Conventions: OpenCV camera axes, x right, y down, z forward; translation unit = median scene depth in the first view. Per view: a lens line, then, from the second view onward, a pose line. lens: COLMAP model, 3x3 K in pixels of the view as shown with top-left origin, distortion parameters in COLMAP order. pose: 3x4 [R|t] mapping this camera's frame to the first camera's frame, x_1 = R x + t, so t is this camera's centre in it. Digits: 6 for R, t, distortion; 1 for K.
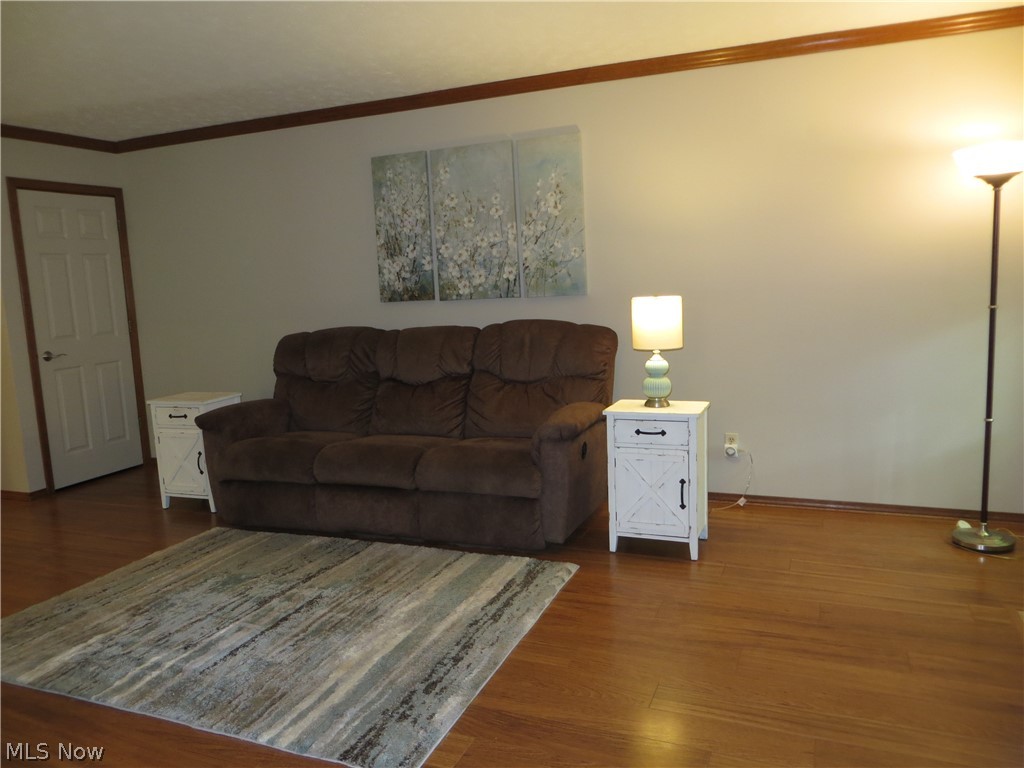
lens RADIAL K [[784.6, 0, 512.2], [0, 784.6, 380.4], [0, 0, 1]] dist [-0.013315, 0.028080]
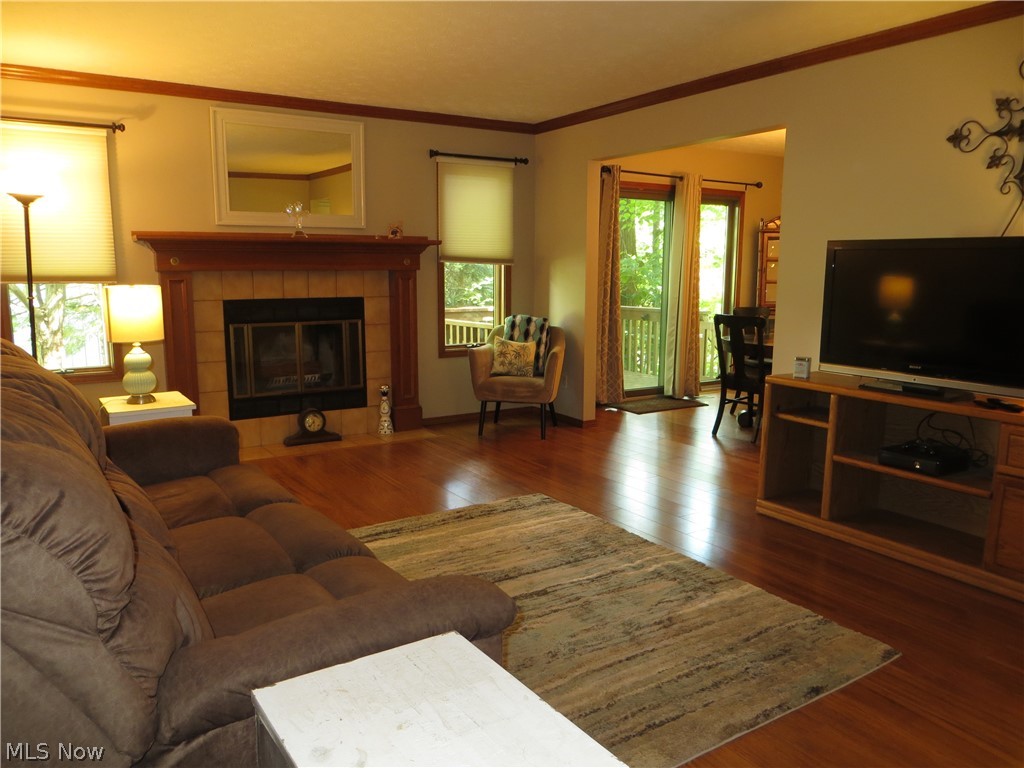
lens RADIAL K [[784.6, 0, 512.8], [0, 784.6, 388.2], [0, 0, 1]] dist [-0.013315, 0.028080]
pose [[-0.818867, -0.047025, 0.572053, -0.549342], [0.116046, 0.962493, 0.245234, -0.125174], [-0.562130, 0.267199, -0.782697, 1.139909]]
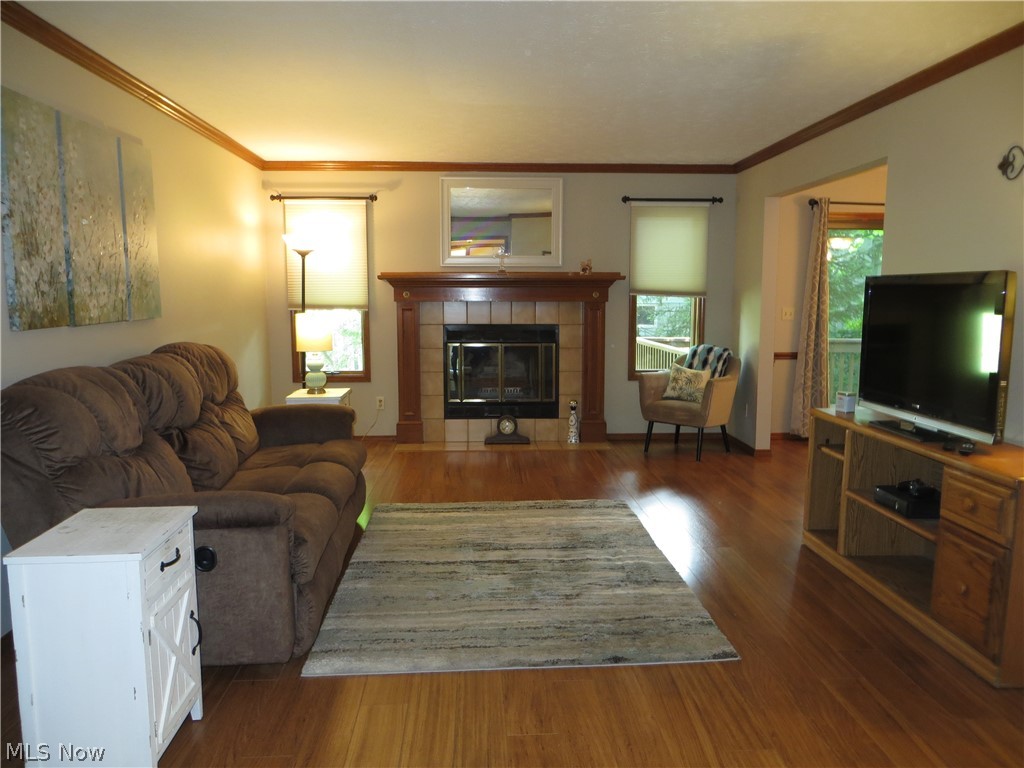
lens RADIAL K [[784.6, 0, 509.0], [0, 784.6, 390.0], [0, 0, 1]] dist [-0.013315, 0.028080]
pose [[-0.430077, -0.066994, 0.900303, -0.911487], [0.146749, 0.978792, 0.142937, -0.090671], [-0.890785, 0.193593, -0.411125, 0.969945]]
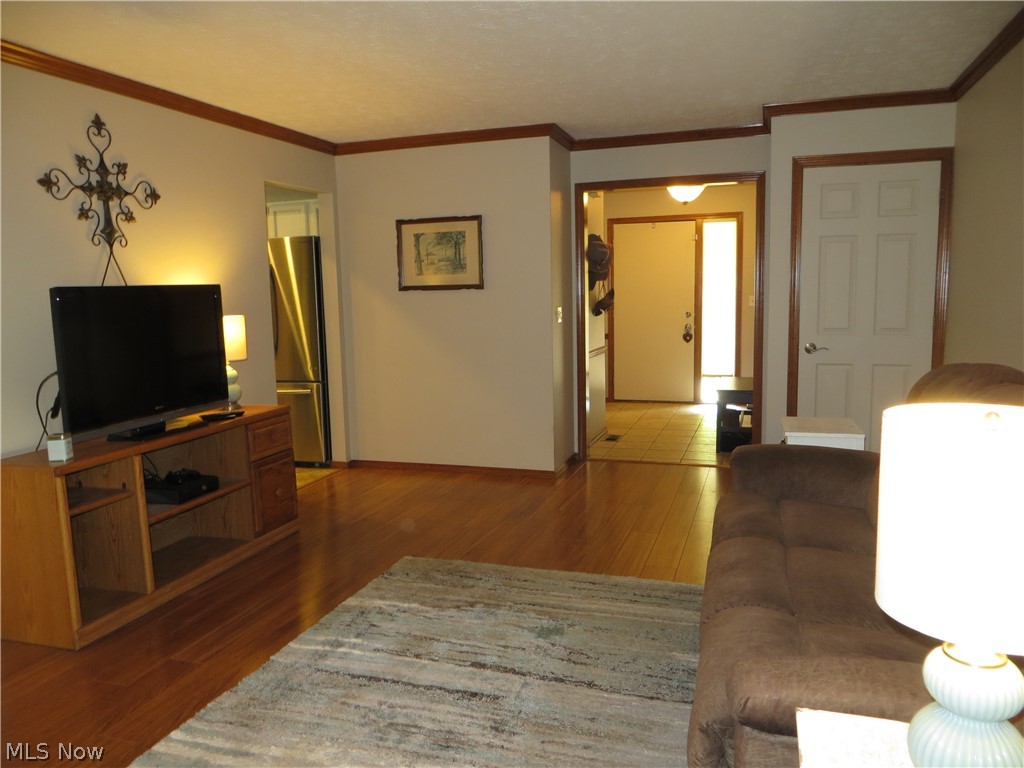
lens RADIAL K [[784.6, 0, 514.2], [0, 784.6, 383.1], [0, 0, 1]] dist [-0.013315, 0.028080]
pose [[0.079580, 0.177167, -0.980958, 0.321925], [-0.120186, 0.978606, 0.166992, -0.113761], [0.989557, 0.104608, 0.099170, 0.621880]]
